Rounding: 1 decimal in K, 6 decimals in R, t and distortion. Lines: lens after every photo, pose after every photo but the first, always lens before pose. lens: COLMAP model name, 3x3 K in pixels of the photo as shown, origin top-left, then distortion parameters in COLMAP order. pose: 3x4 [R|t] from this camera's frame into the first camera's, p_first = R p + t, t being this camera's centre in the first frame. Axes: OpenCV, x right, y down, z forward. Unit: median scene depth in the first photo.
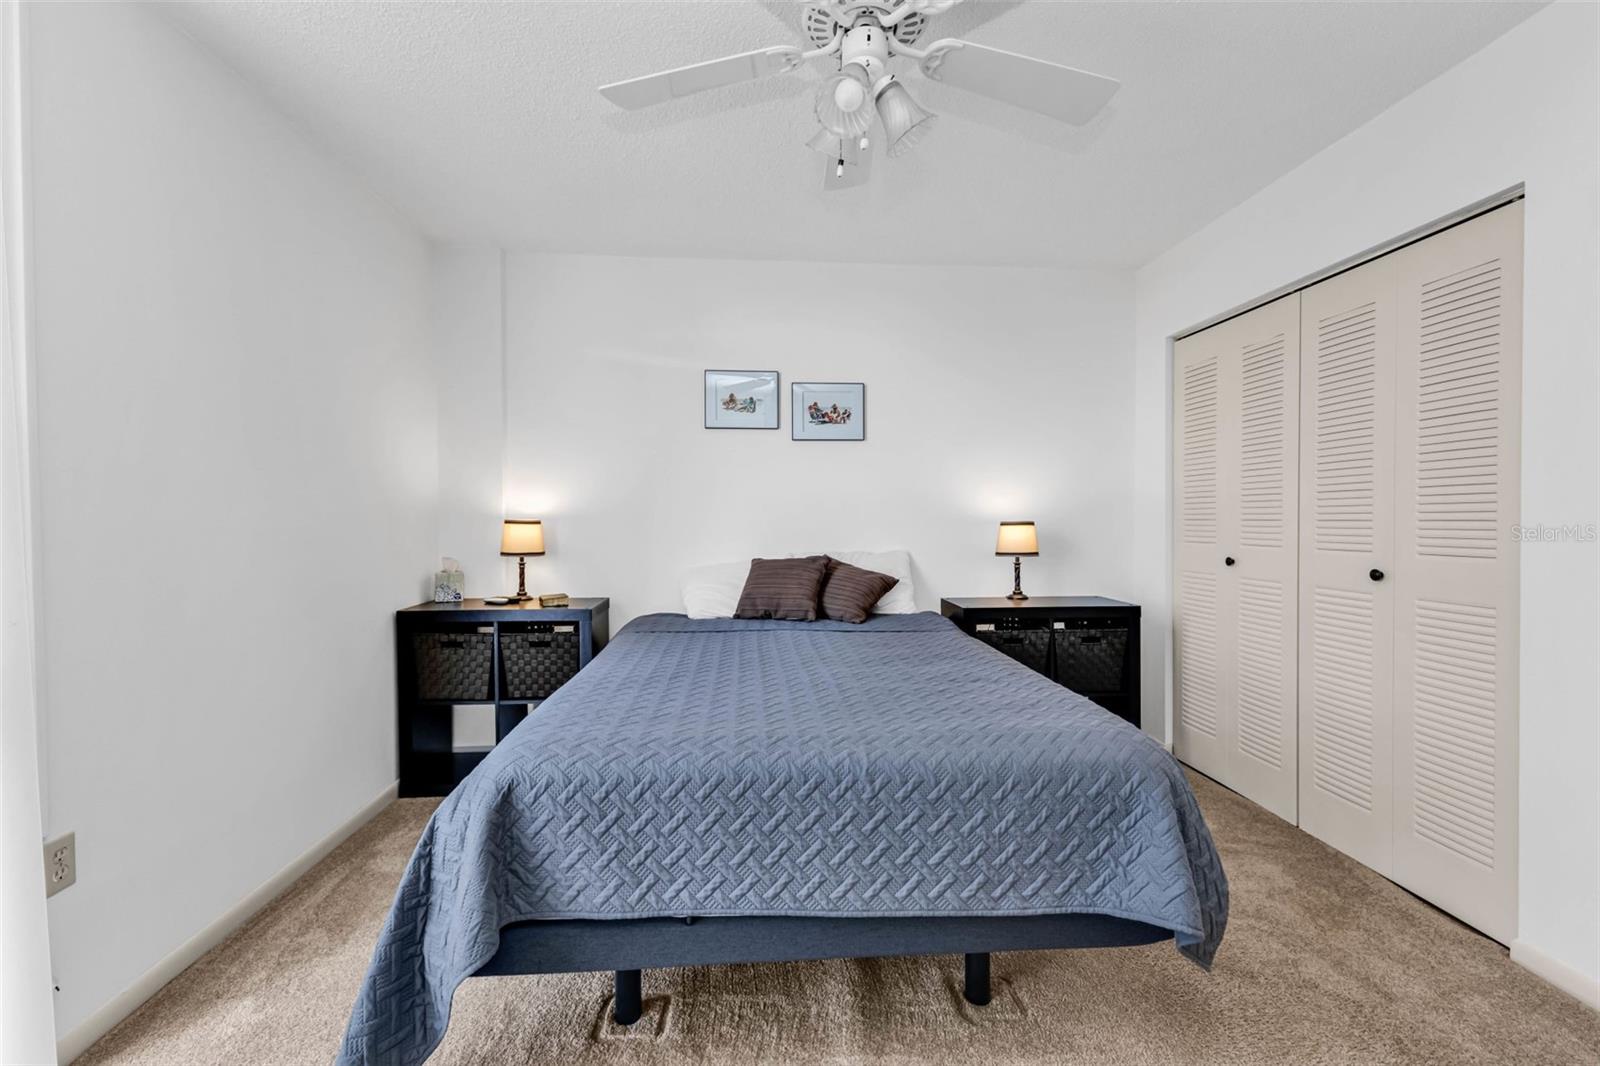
lens RADIAL K [[688.7, 0, 799.4], [0, 688.7, 530.1], [0, 0, 1]] dist [0.002220, 0.000030]
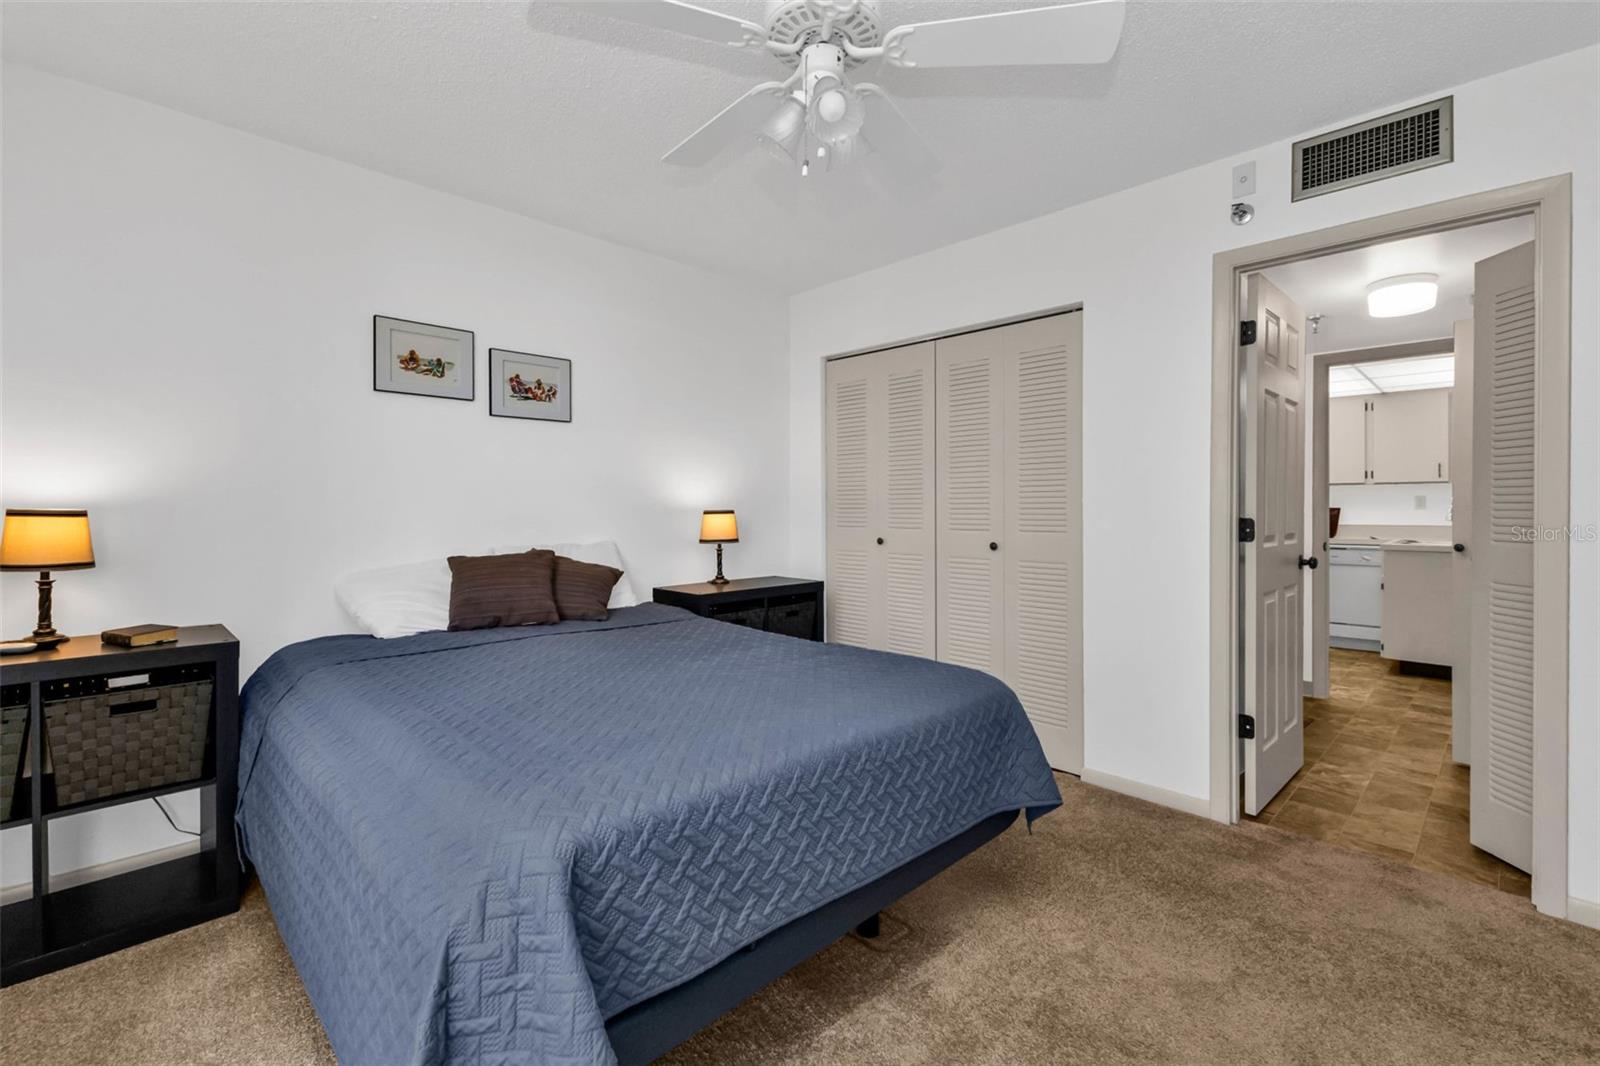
lens RADIAL K [[703.4, 0, 794.9], [0, 703.4, 509.3], [0, 0, 1]] dist [0.005430, 0.000263]
pose [[0.757995, -0.001889, 0.652257, -0.315458], [0.012143, 0.999863, -0.011215, -0.000427], [-0.652147, 0.016421, 0.757915, 0.105791]]
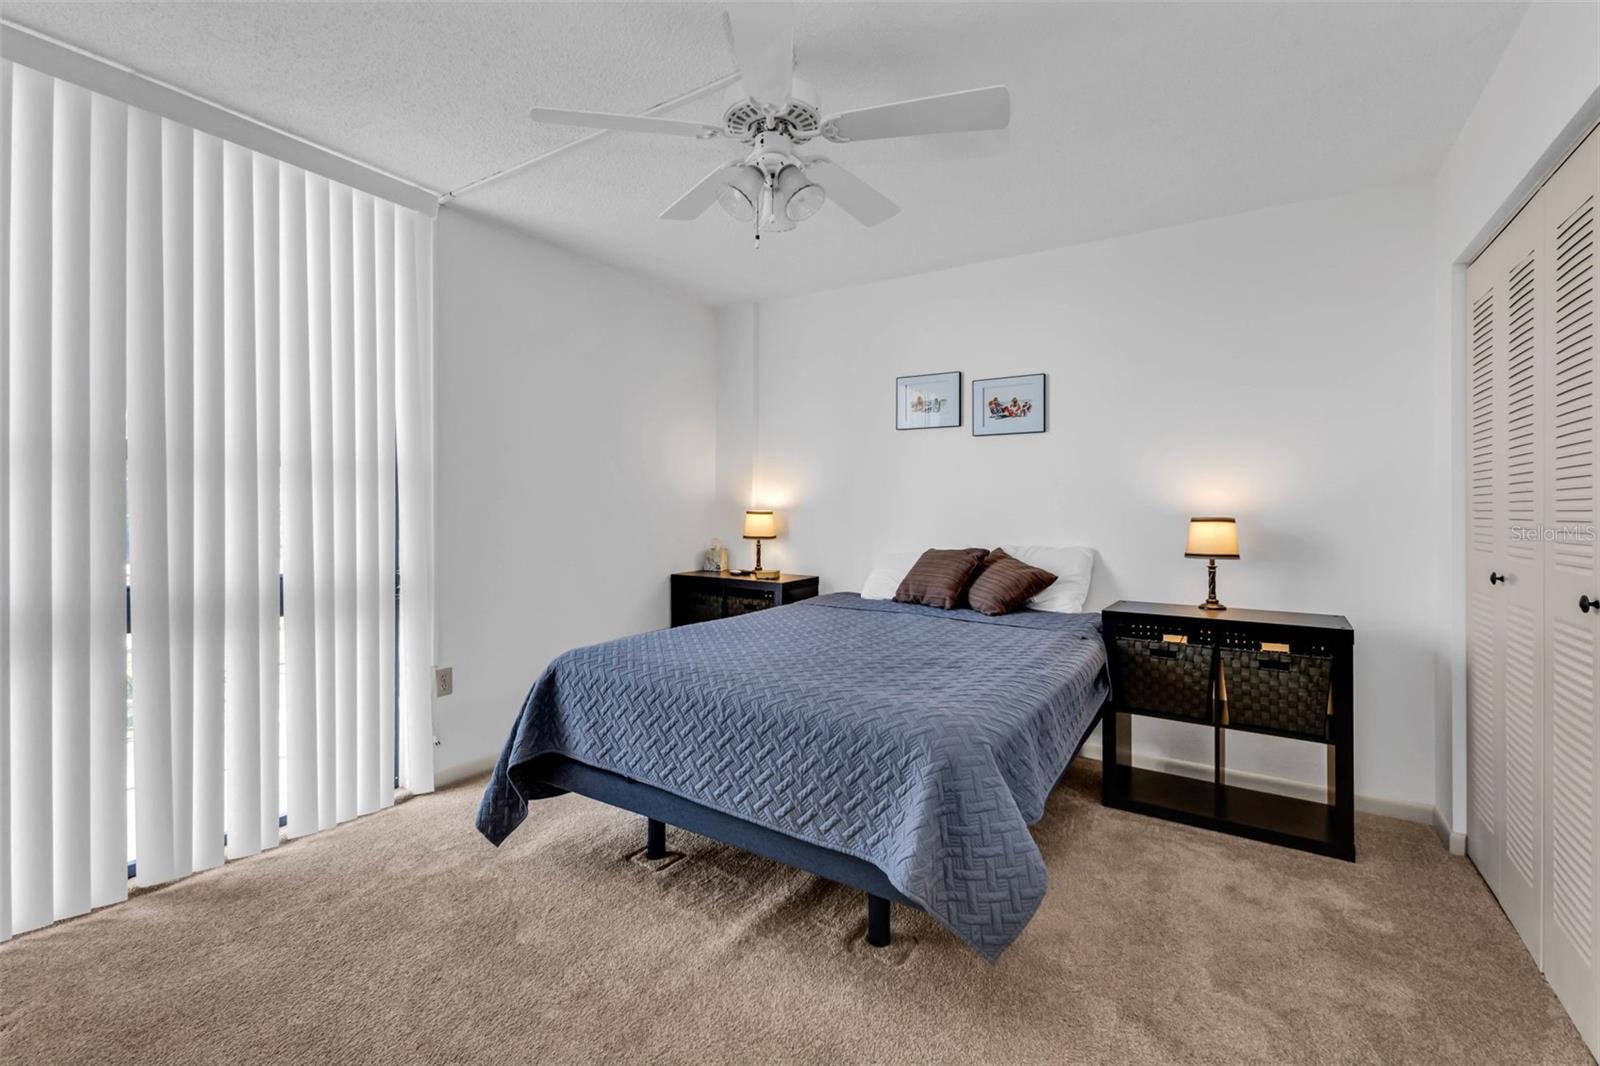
lens RADIAL K [[697.4, 0, 791.4], [0, 697.4, 515.3], [0, 0, 1]] dist [0.003267, 0.000054]
pose [[0.795239, 0.011756, -0.606183, 0.442295], [-0.017087, 0.999849, -0.003025, -0.003914], [0.606056, 0.012764, 0.795320, 0.001273]]
